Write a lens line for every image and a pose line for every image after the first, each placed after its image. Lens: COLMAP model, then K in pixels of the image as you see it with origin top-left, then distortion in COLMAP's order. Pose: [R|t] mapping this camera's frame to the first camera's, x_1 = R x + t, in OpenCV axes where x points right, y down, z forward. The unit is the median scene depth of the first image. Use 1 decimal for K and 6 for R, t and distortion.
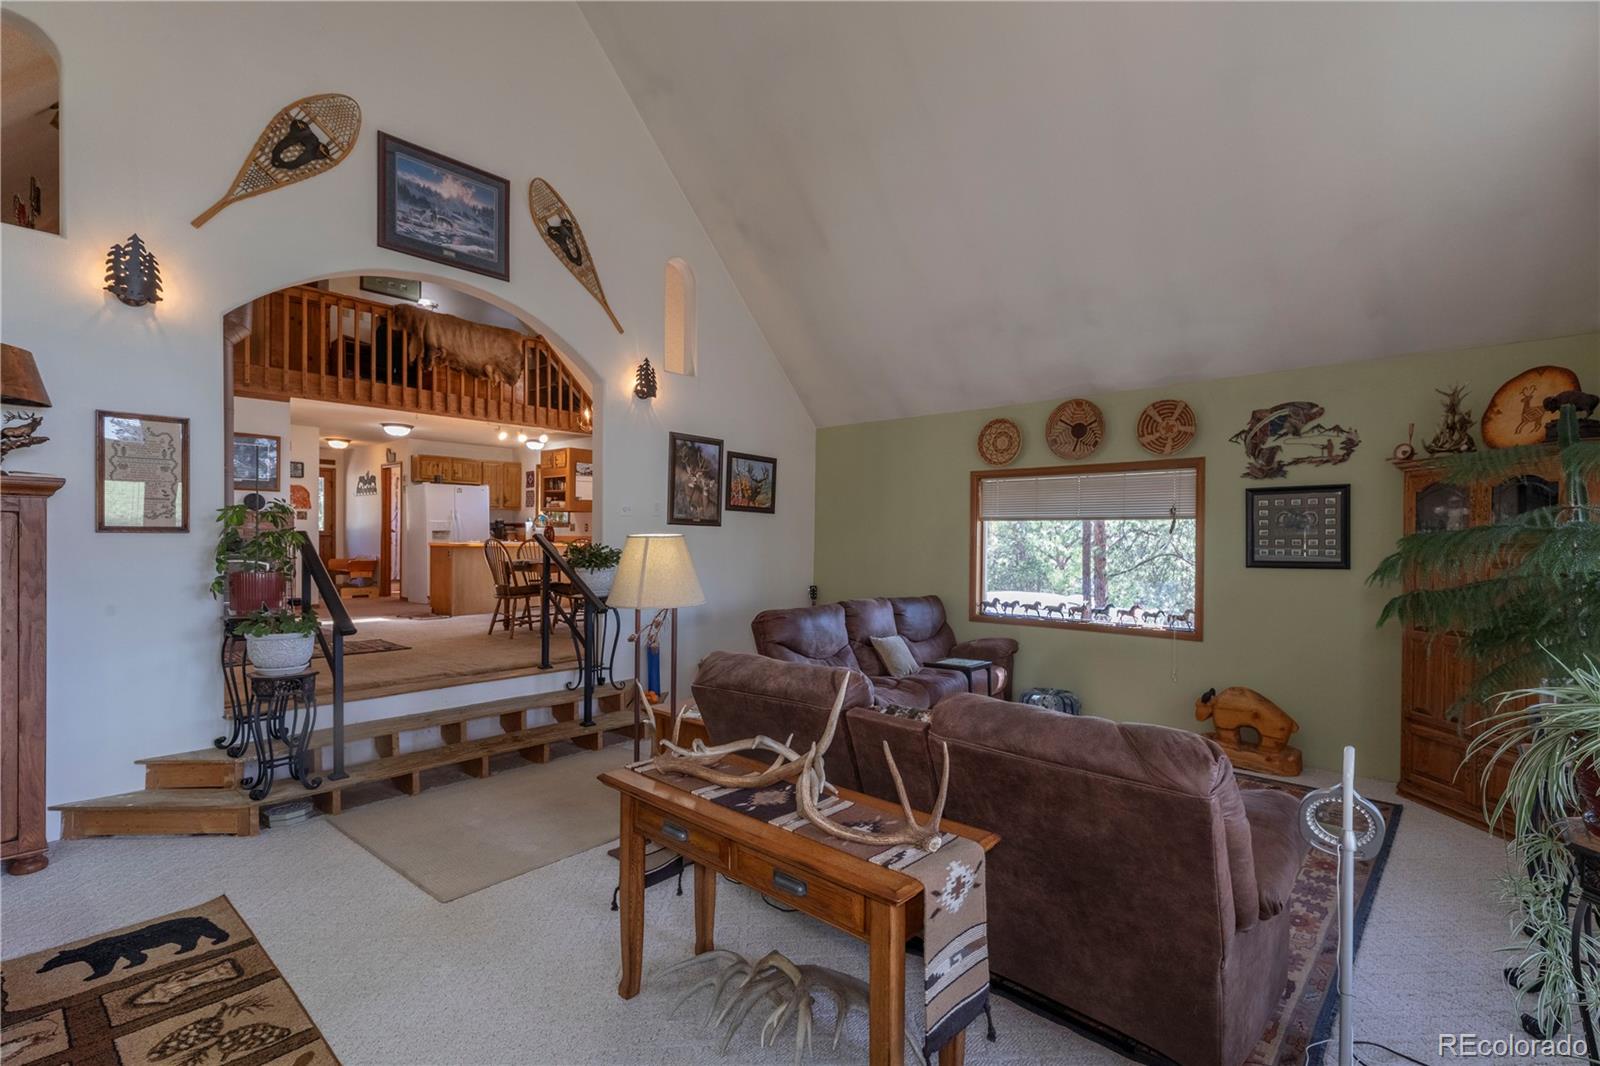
lens RADIAL K [[726.3, 0, 811.0], [0, 726.3, 547.9], [0, 0, 1]] dist [0.009941, -0.002861]
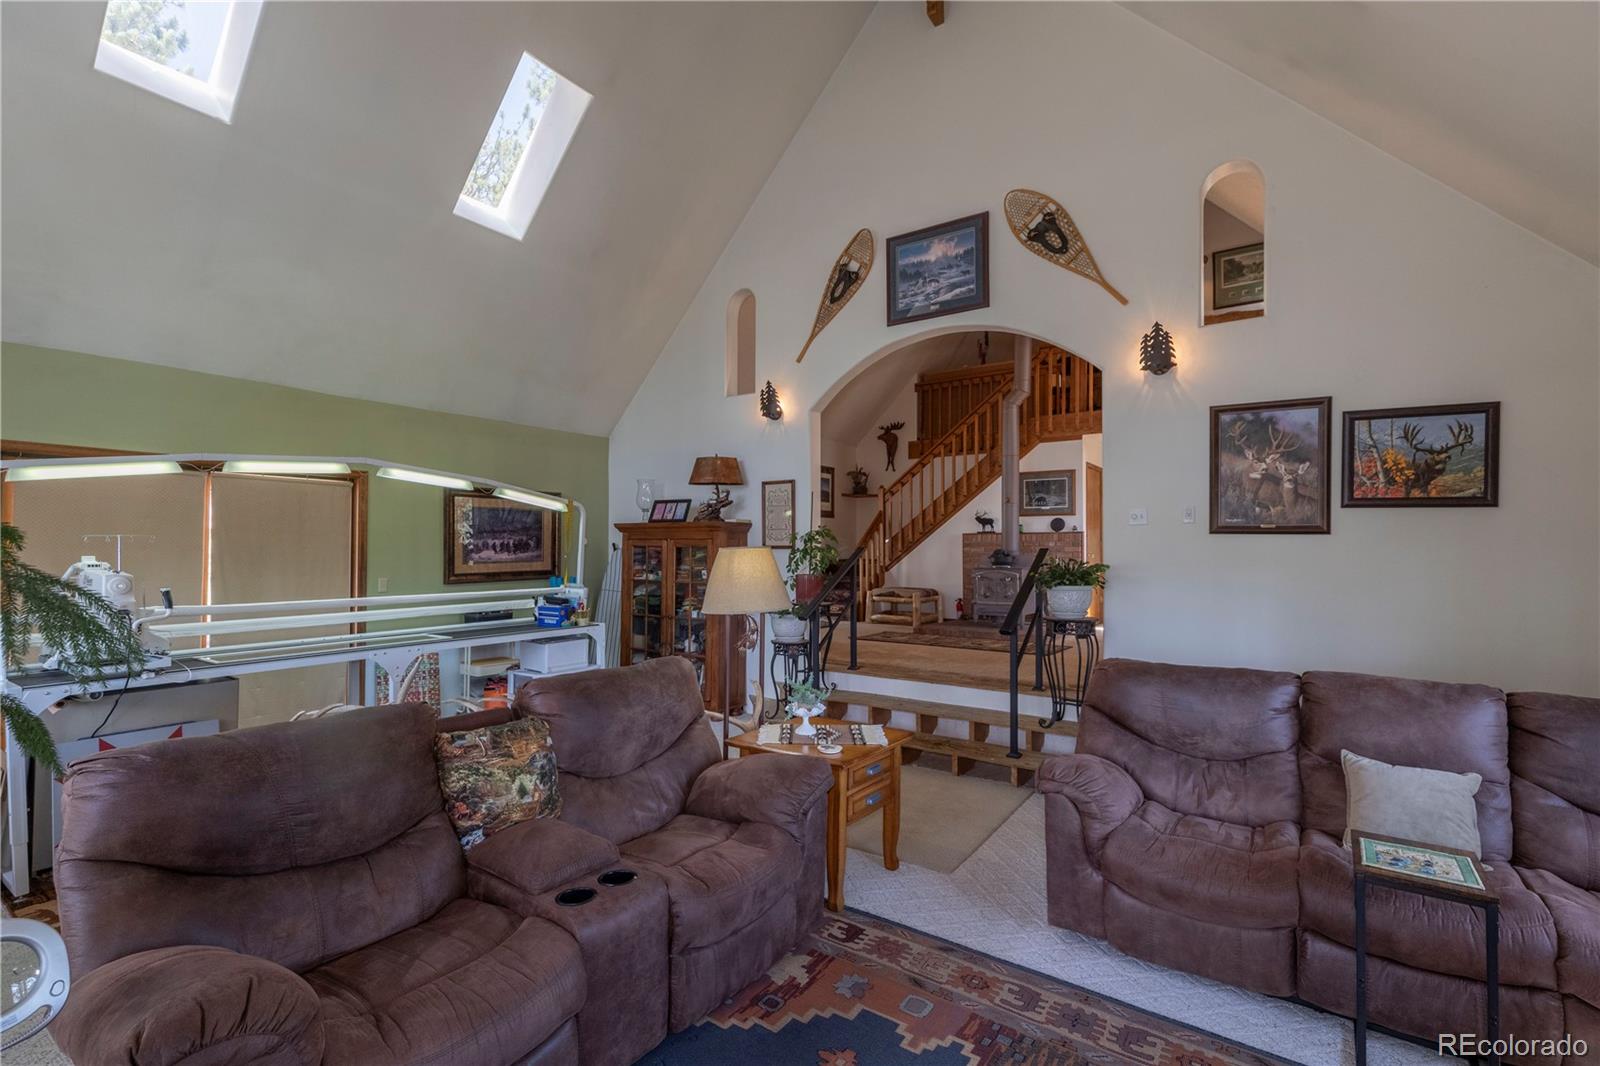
lens RADIAL K [[726.3, 0, 814.5], [0, 726.3, 533.8], [0, 0, 1]] dist [0.009941, -0.002861]
pose [[0.127621, -0.028721, -0.991407, 0.491143], [-0.017593, 0.999358, -0.031216, -0.002892], [0.991667, 0.021425, 0.127033, 0.534665]]
